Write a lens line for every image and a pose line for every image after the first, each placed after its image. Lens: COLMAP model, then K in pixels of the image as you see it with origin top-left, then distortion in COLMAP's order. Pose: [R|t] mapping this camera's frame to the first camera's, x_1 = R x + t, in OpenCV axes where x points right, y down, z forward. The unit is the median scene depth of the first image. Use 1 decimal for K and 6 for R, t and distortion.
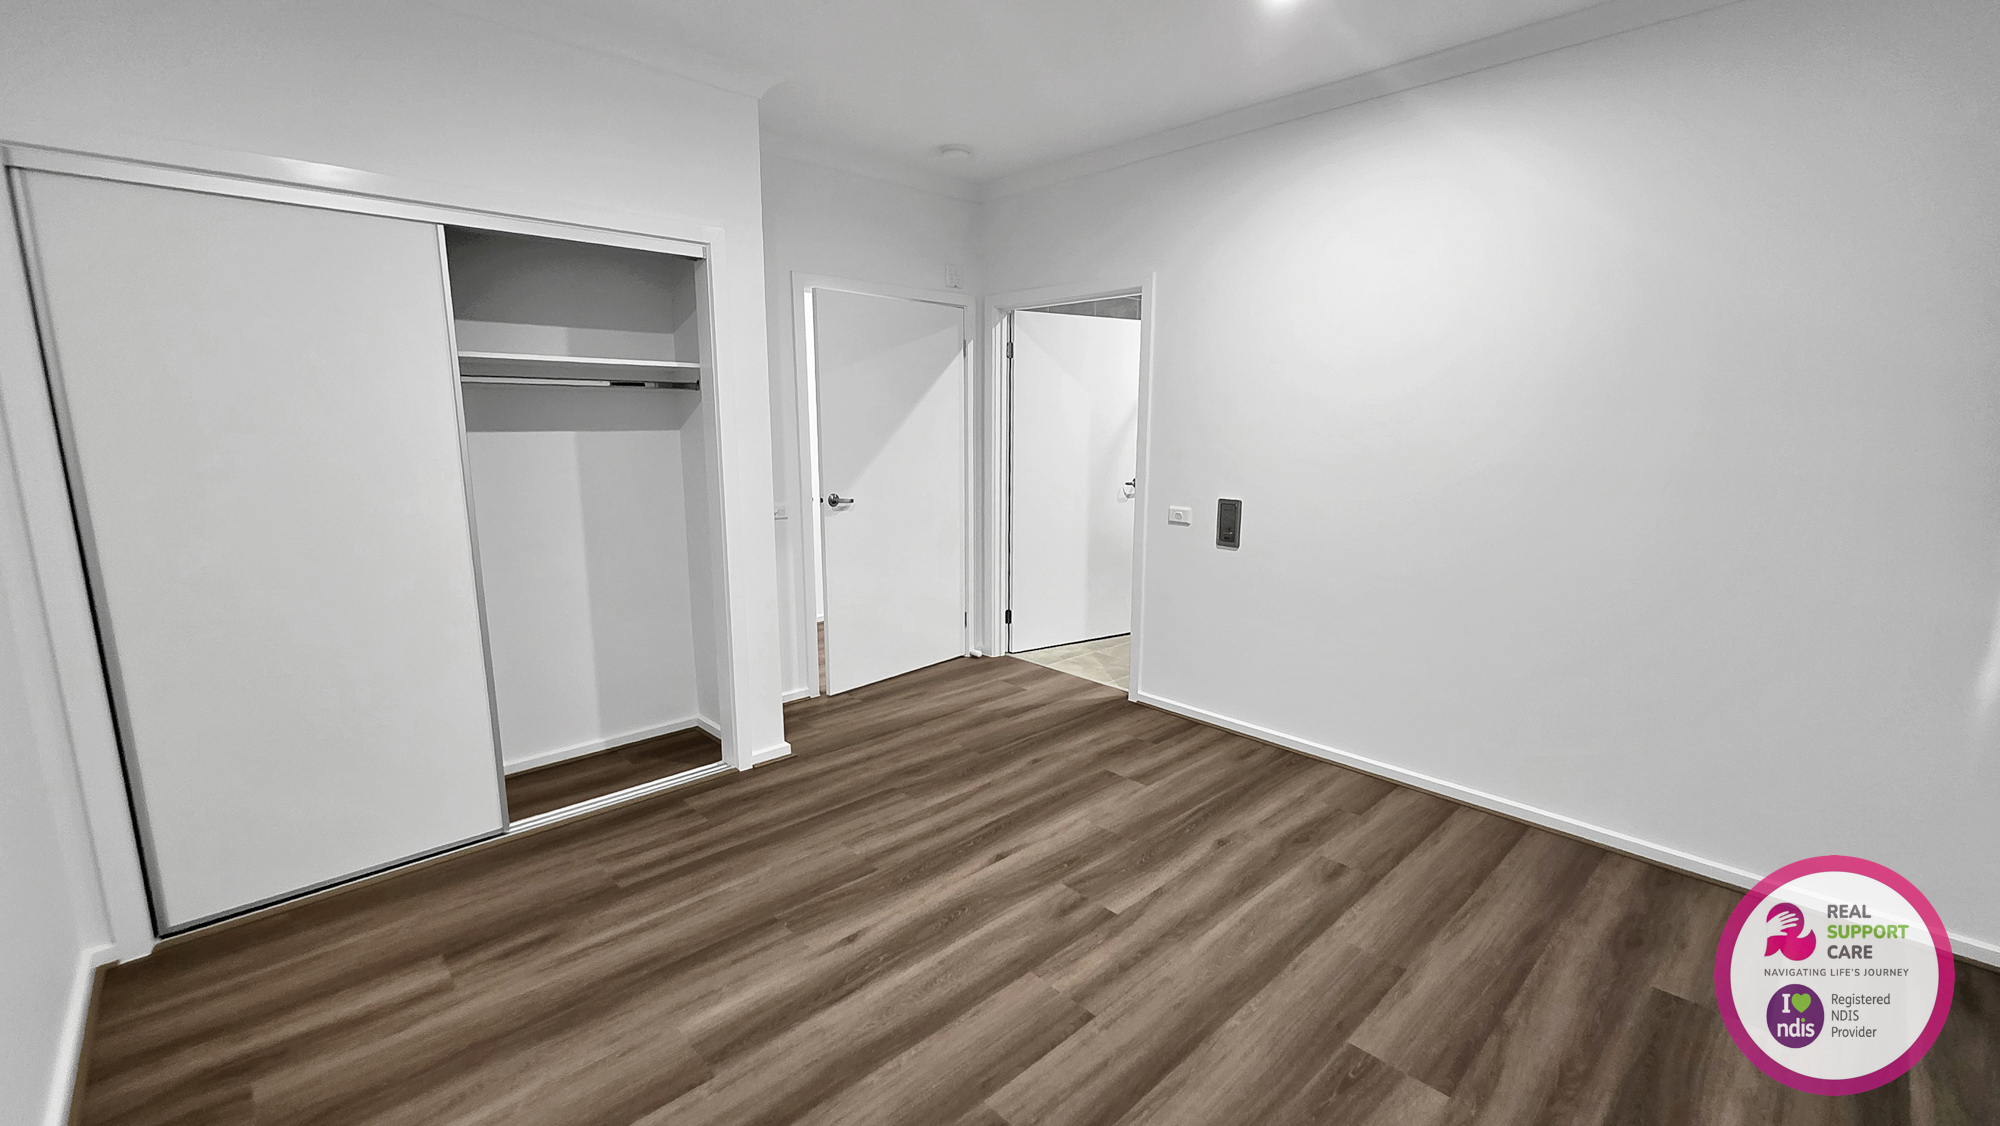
lens RADIAL K [[827.5, 0, 997.6], [0, 827.5, 564.9], [0, 0, 1]] dist [-0.000434, 0.000070]
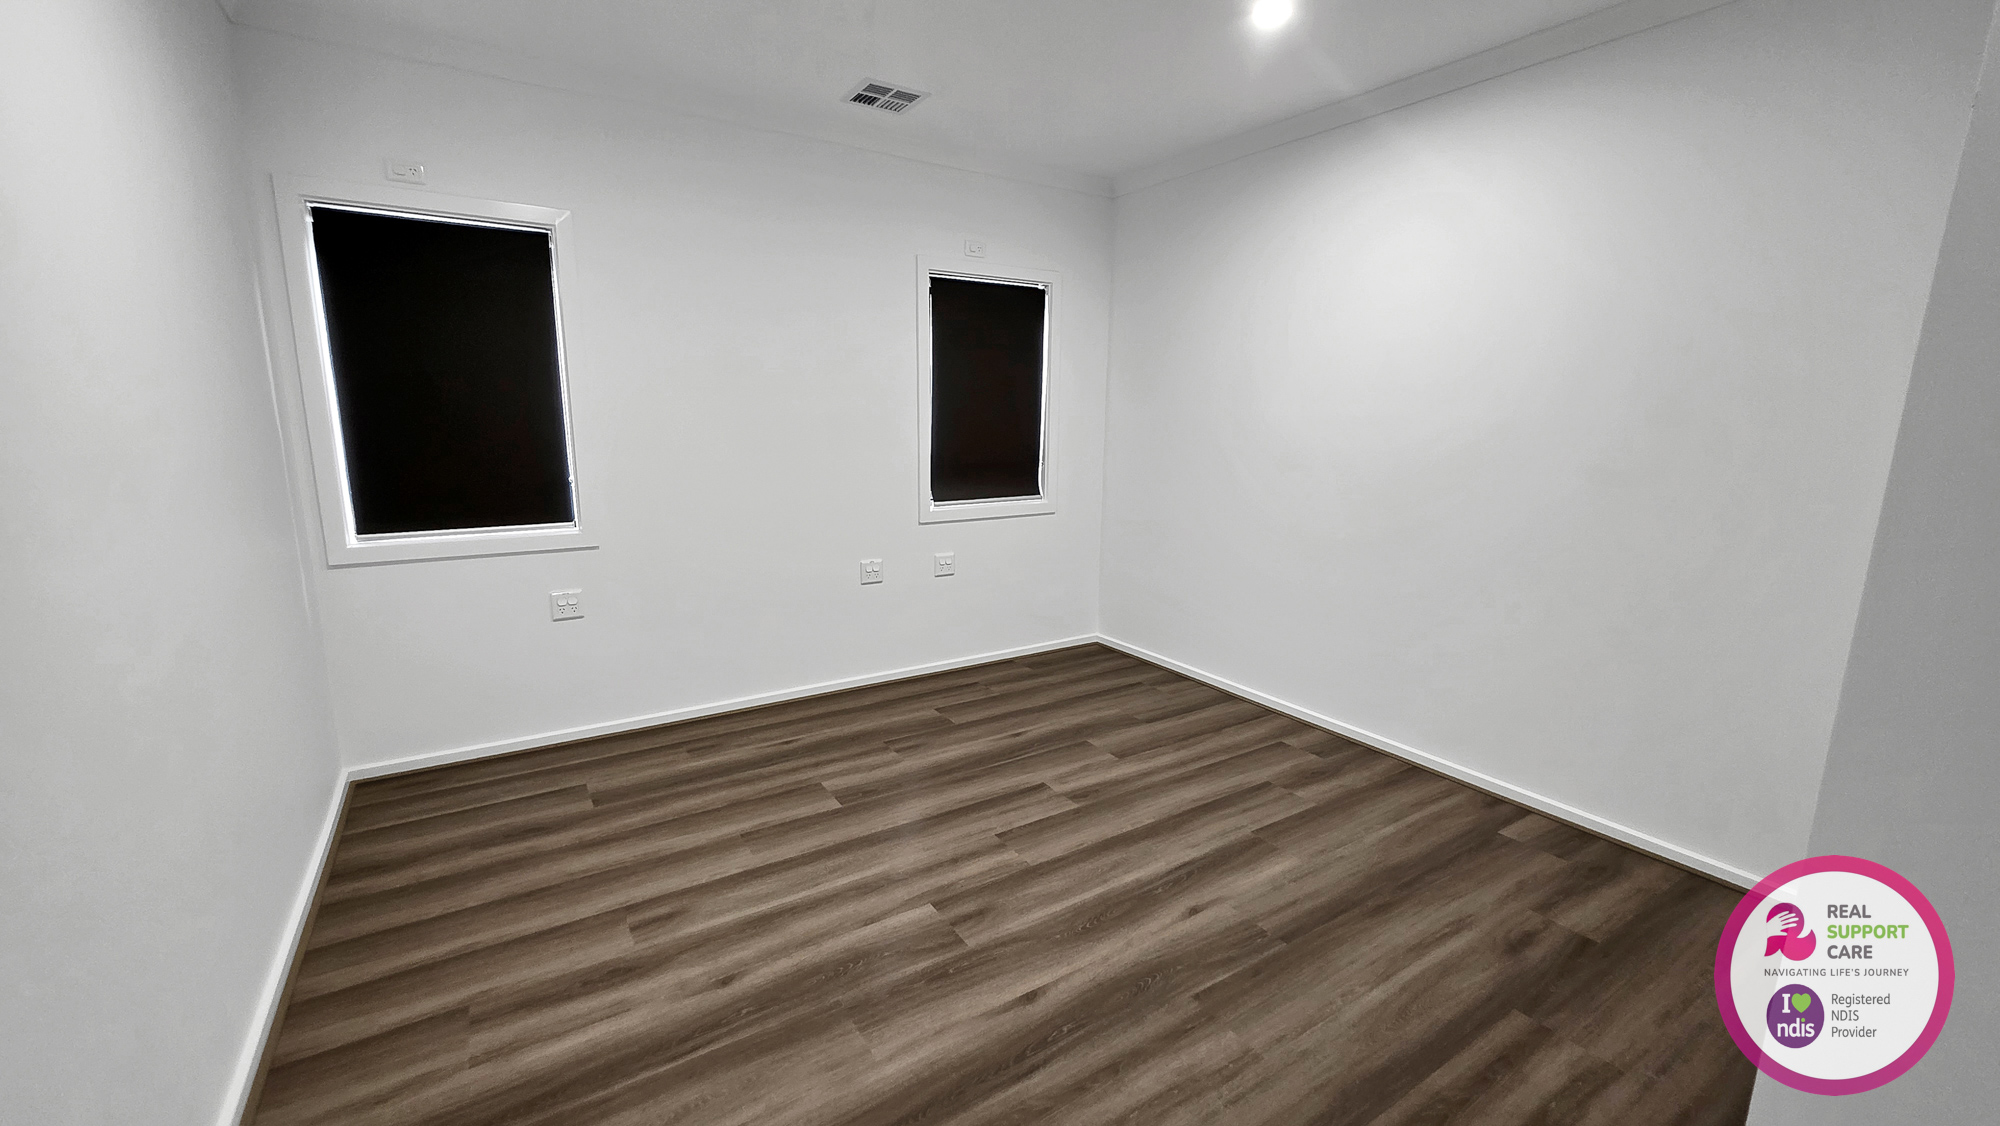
lens RADIAL K [[827.5, 0, 997.6], [0, 827.5, 564.9], [0, 0, 1]] dist [-0.000434, 0.000070]
pose [[-0.983436, -0.049472, 0.174375, -0.089736], [0.016085, 0.934417, 0.355817, -0.314413], [-0.180542, 0.352728, -0.918144, 1.763287]]
